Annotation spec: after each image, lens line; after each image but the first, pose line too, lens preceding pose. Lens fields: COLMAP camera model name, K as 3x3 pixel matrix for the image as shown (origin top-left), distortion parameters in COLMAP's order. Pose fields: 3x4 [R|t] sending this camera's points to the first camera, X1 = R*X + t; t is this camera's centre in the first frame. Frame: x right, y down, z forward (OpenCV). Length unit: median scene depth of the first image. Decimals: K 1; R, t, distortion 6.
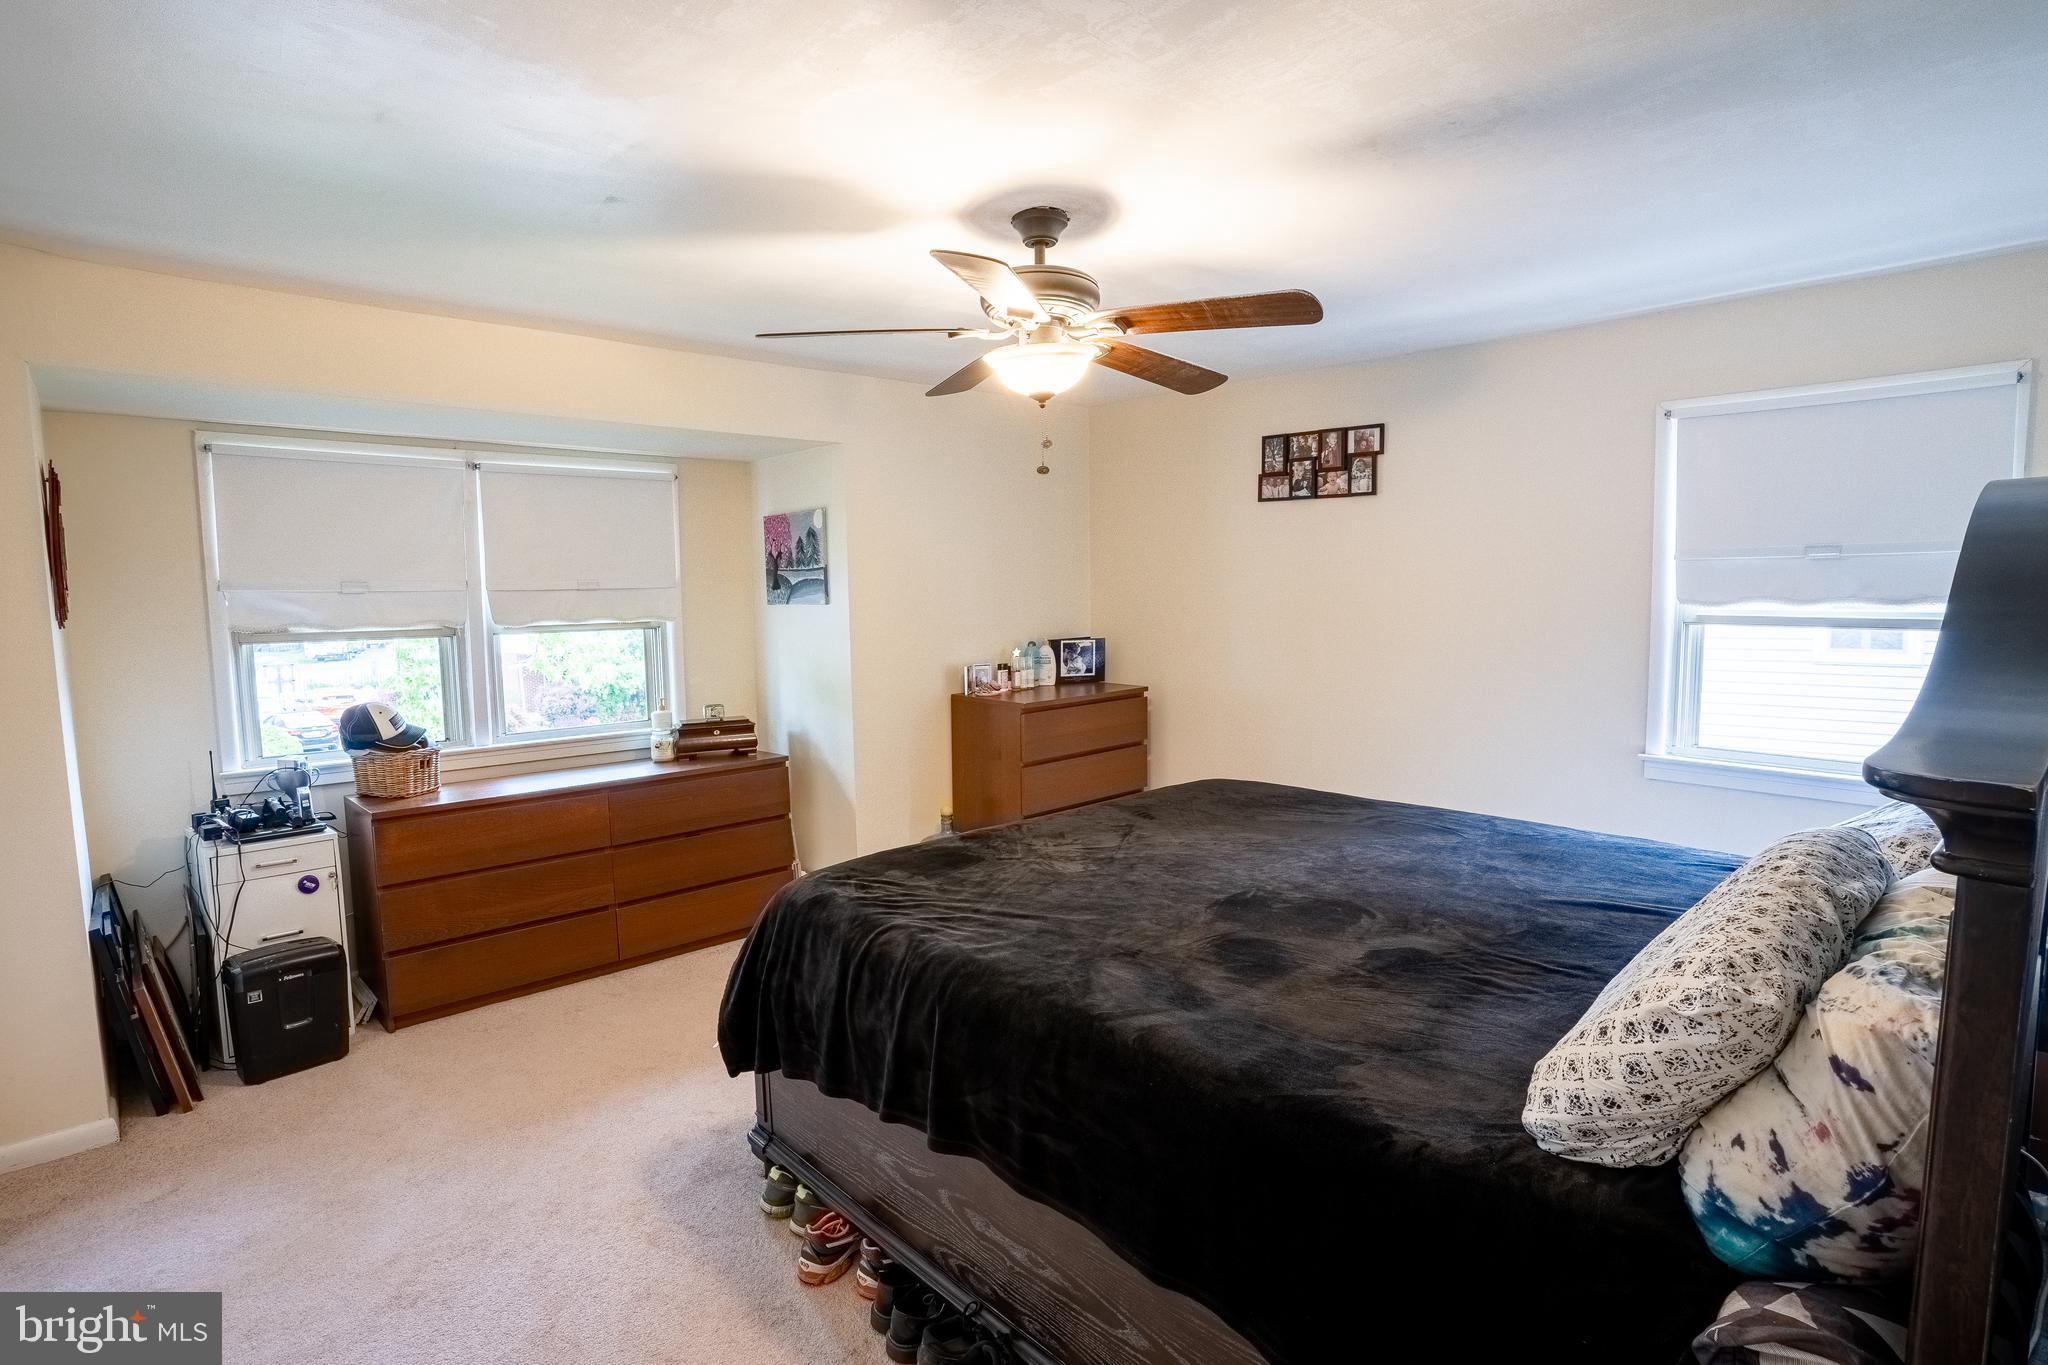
lens RADIAL K [[1010.7, 0, 1019.1], [0, 1010.7, 685.2], [0, 0, 1]] dist [-0.064072, 0.022420]
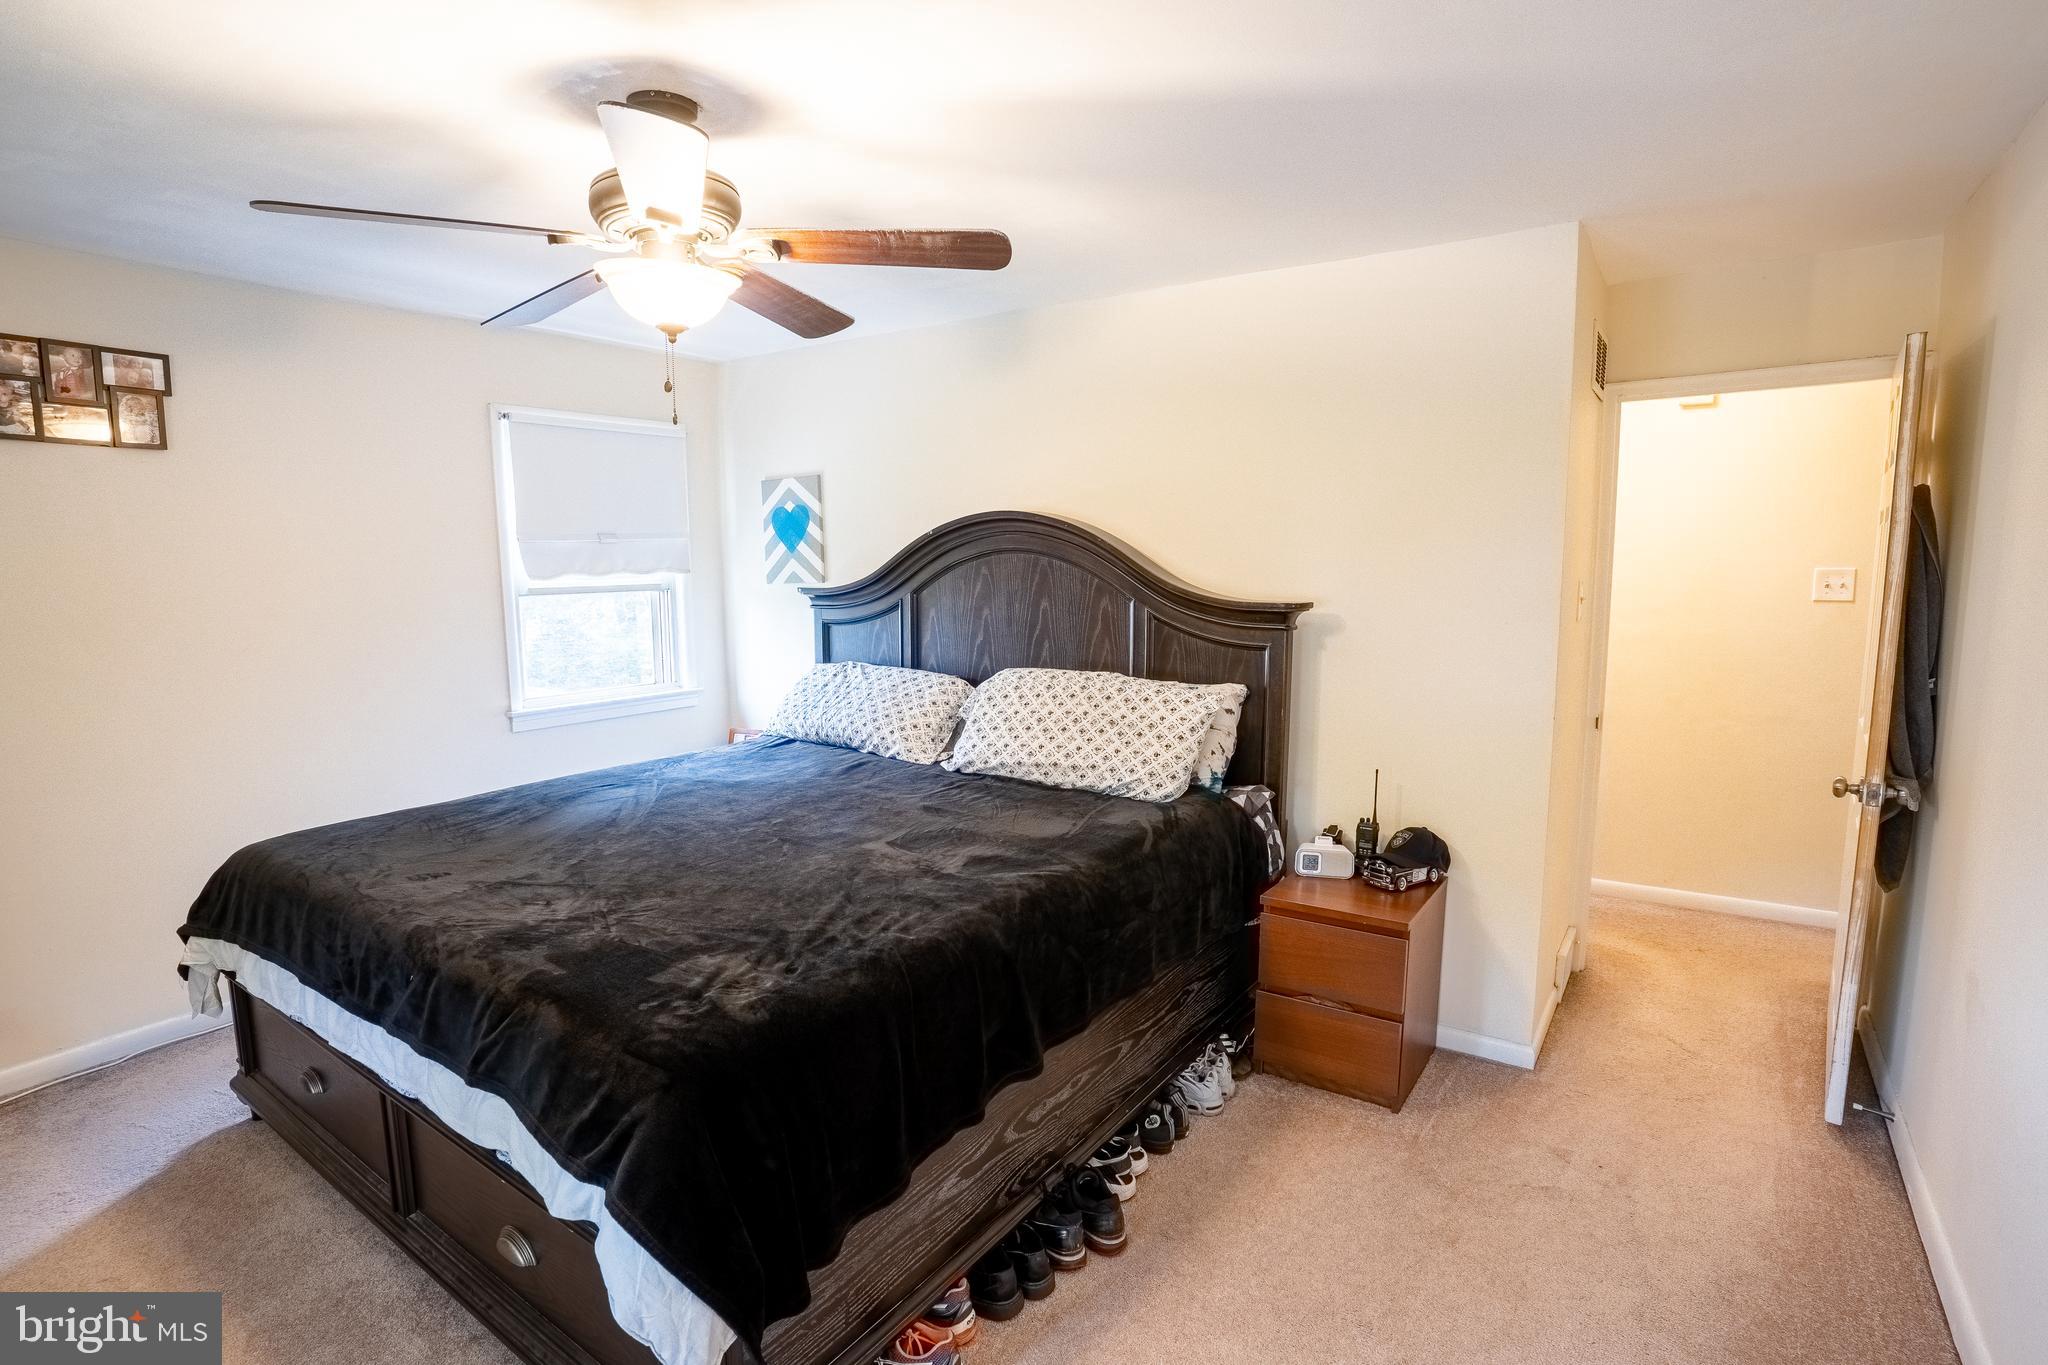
lens RADIAL K [[1010.7, 0, 1019.1], [0, 1010.7, 685.2], [0, 0, 1]] dist [-0.064072, 0.022420]
pose [[-0.212379, -0.115628, 0.970322, -0.510835], [0.107221, 0.984222, 0.140752, -0.050602], [-0.971287, 0.133932, -0.196630, 0.550187]]
